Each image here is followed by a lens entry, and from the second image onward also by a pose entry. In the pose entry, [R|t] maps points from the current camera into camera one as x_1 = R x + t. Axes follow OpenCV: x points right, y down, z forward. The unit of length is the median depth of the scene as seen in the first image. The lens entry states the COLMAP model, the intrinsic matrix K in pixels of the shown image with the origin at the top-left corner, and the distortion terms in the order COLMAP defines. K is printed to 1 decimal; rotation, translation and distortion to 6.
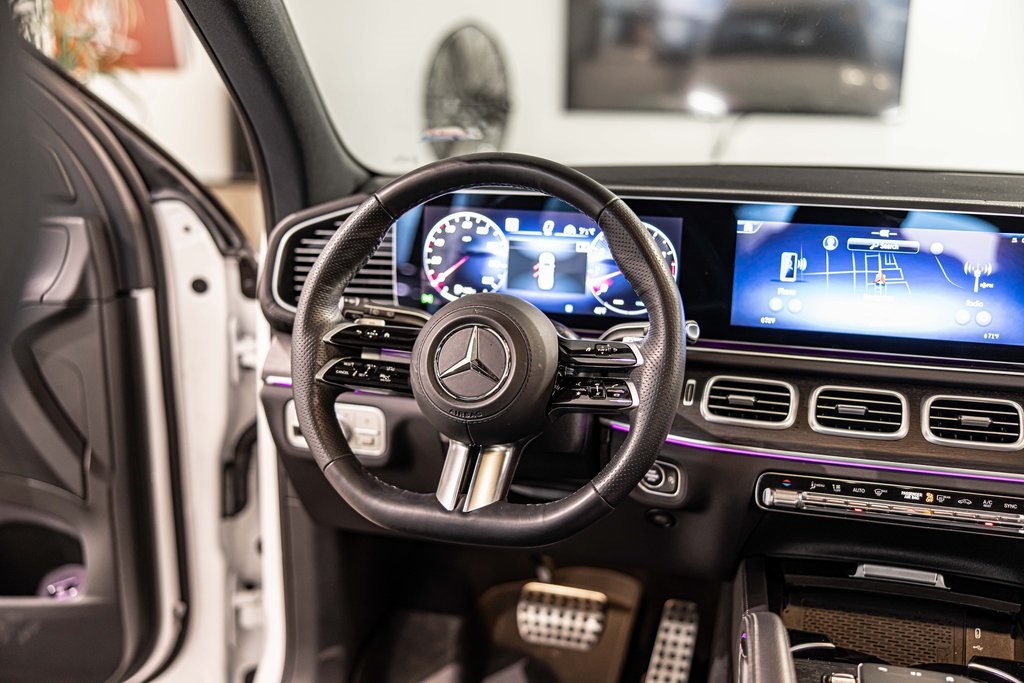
lens RADIAL K [[1130.1, 0, 503.1], [0, 1130.1, 336.0], [0, 0, 1]] dist [-0.005193, 0.000000]
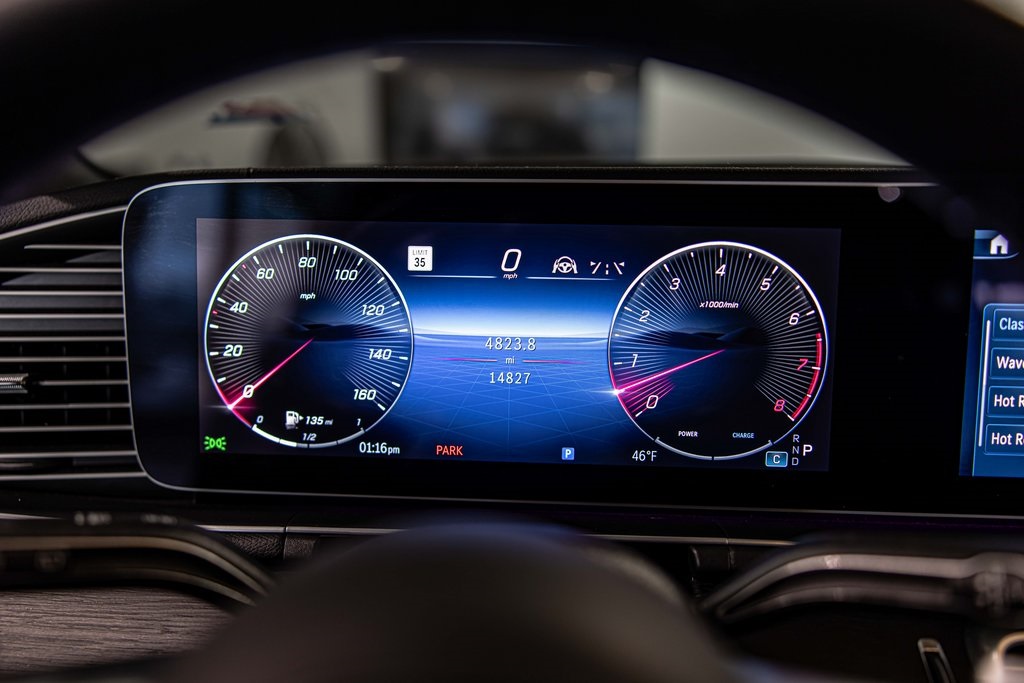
lens RADIAL K [[785.9, 0, 518.2], [0, 785.9, 352.0], [0, 0, 1]] dist [0.001671, -0.013162]
pose [[0.971812, -0.040711, 0.232214, -0.027984], [0.051112, 0.997933, -0.038949, -0.056886], [-0.230148, 0.049720, 0.971885, 0.793798]]
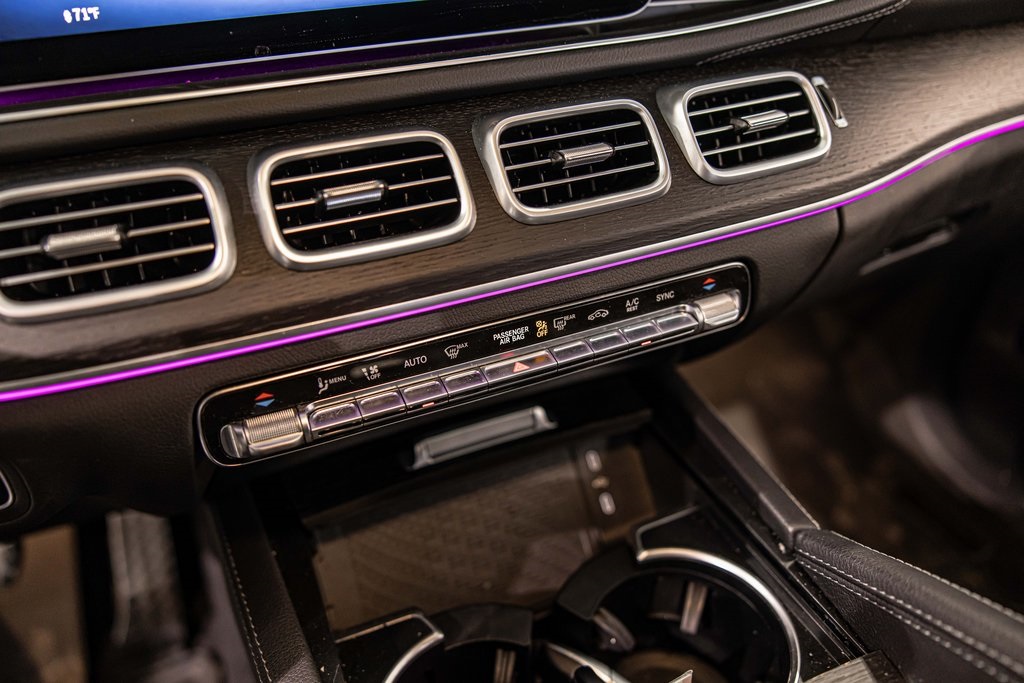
lens RADIAL K [[785.9, 0, 511.3], [0, 785.9, 340.9], [0, 0, 1]] dist [0.001671, -0.013162]
pose [[0.765764, -0.383766, 0.516071, 0.171491], [0.156773, 0.889630, 0.428930, -0.006226], [-0.623721, -0.247554, 0.741411, 0.702199]]
